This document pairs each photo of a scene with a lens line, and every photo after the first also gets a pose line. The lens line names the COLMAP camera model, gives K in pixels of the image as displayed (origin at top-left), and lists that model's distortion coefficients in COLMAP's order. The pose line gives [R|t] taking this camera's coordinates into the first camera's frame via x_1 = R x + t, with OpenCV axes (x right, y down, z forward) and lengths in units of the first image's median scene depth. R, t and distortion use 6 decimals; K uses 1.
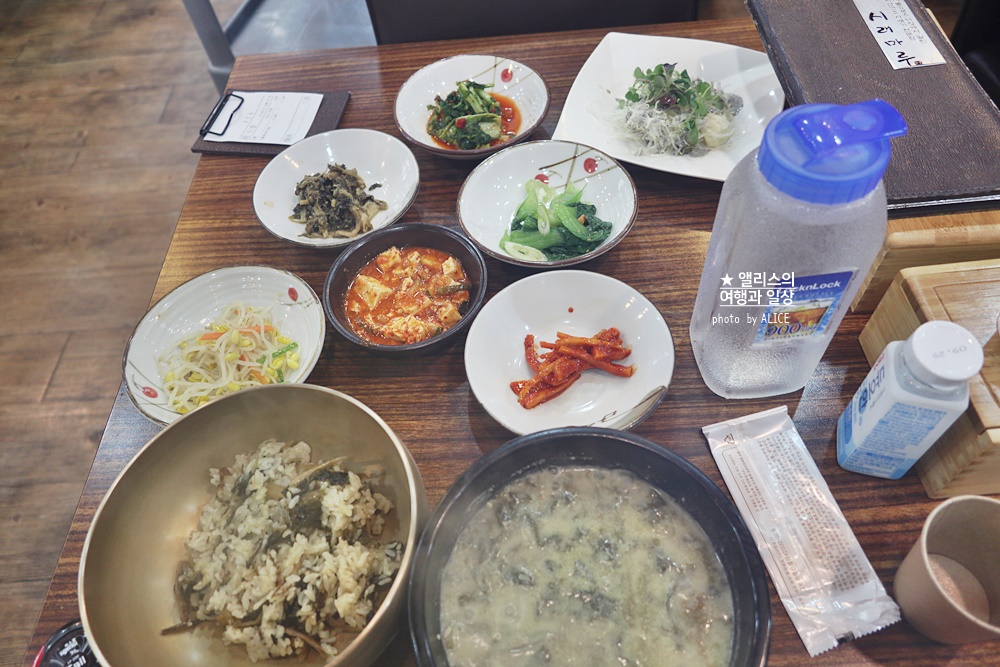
lens RADIAL K [[693.6, 0, 500.0], [0, 693.6, 333.5], [0, 0, 1]] dist [-0.000675, -0.003912]
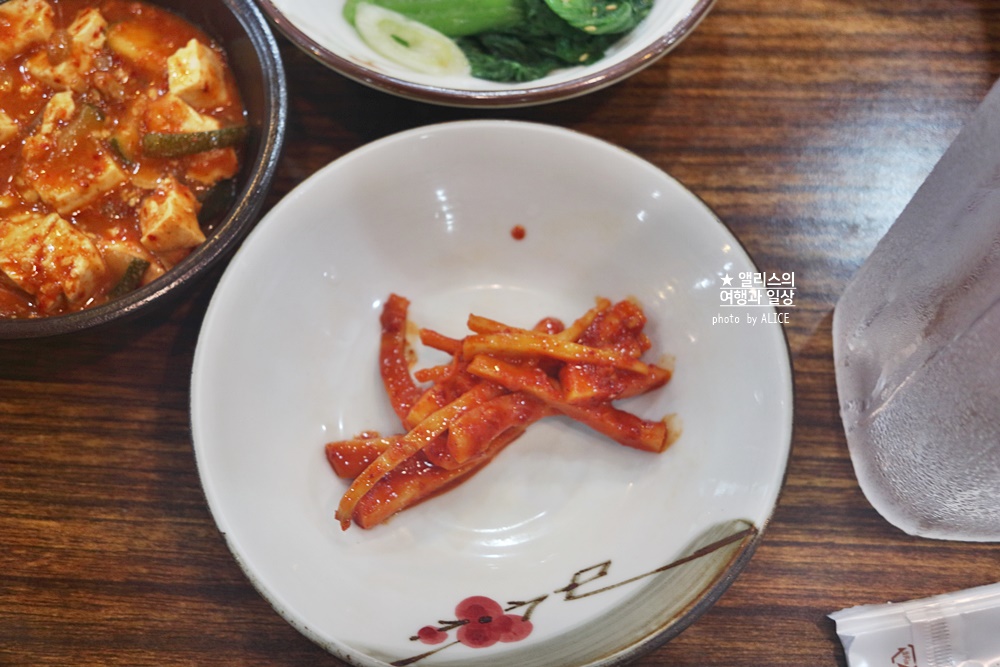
lens RADIAL K [[1138.1, 0, 500.0], [0, 1138.1, 333.5], [0, 0, 1]] dist [0.020490, 0.007397]
pose [[0.994702, 0.074488, 0.070854, 0.058759], [-0.089429, 0.966896, 0.238988, -0.132284], [-0.050707, -0.244058, 0.968434, 0.445660]]
